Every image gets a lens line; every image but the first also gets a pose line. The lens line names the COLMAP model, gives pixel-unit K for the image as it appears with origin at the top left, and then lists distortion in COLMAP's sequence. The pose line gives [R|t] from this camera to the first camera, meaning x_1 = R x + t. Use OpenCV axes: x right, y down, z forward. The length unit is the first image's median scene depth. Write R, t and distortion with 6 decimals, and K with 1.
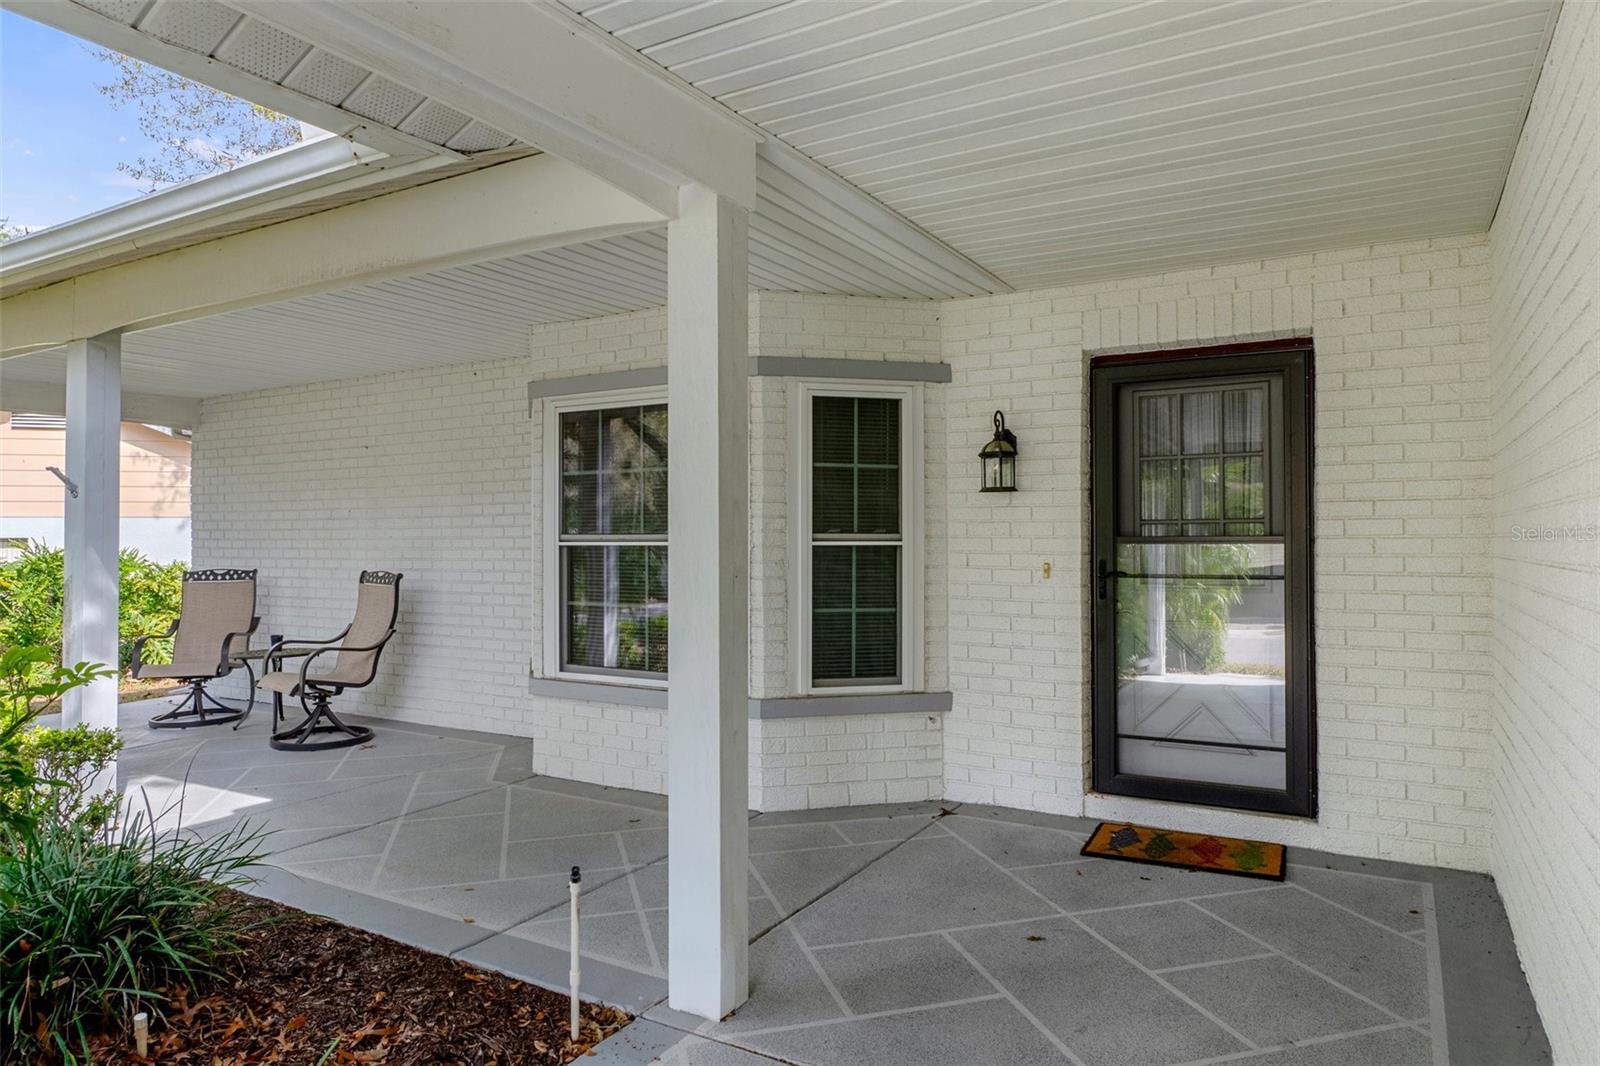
lens RADIAL K [[996.9, 0, 805.1], [0, 996.9, 530.8], [0, 0, 1]] dist [-0.001362, 0.001685]
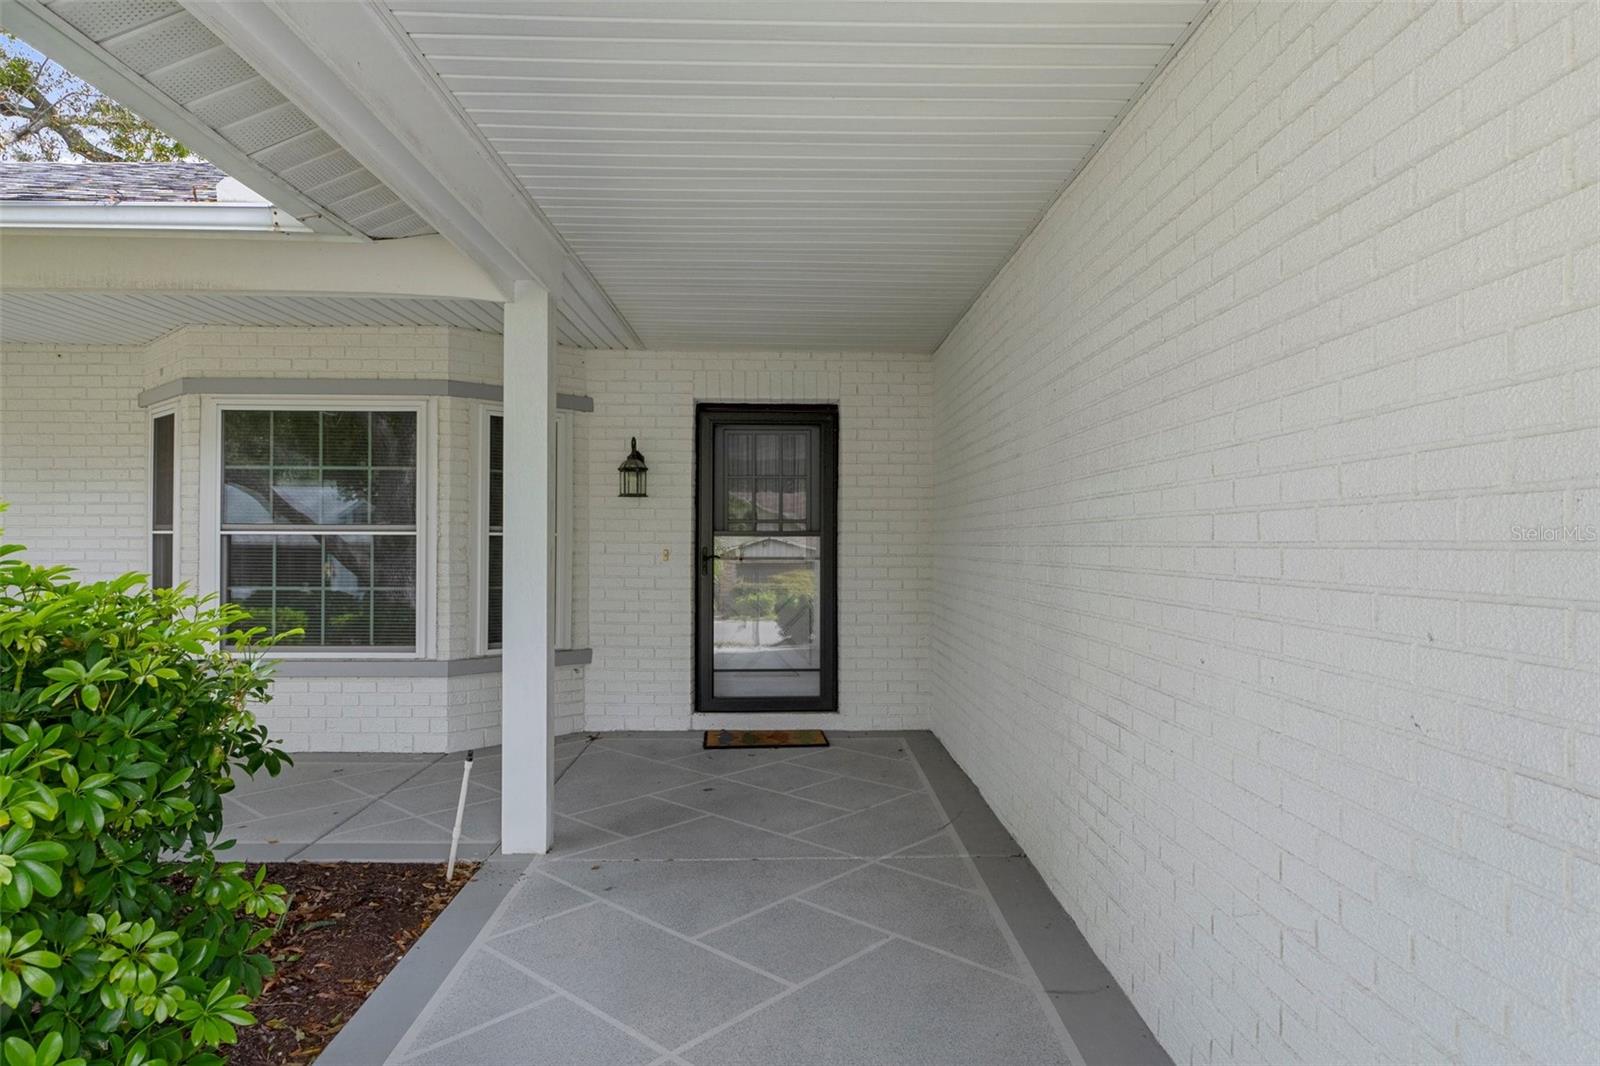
lens RADIAL K [[996.9, 0, 798.5], [0, 996.9, 533.0], [0, 0, 1]] dist [-0.001362, 0.001685]
pose [[0.849806, 0.010336, 0.526994, -0.334761], [-0.010942, 0.999938, -0.001966, 0.010139], [-0.526981, -0.004095, 0.849867, -0.273305]]
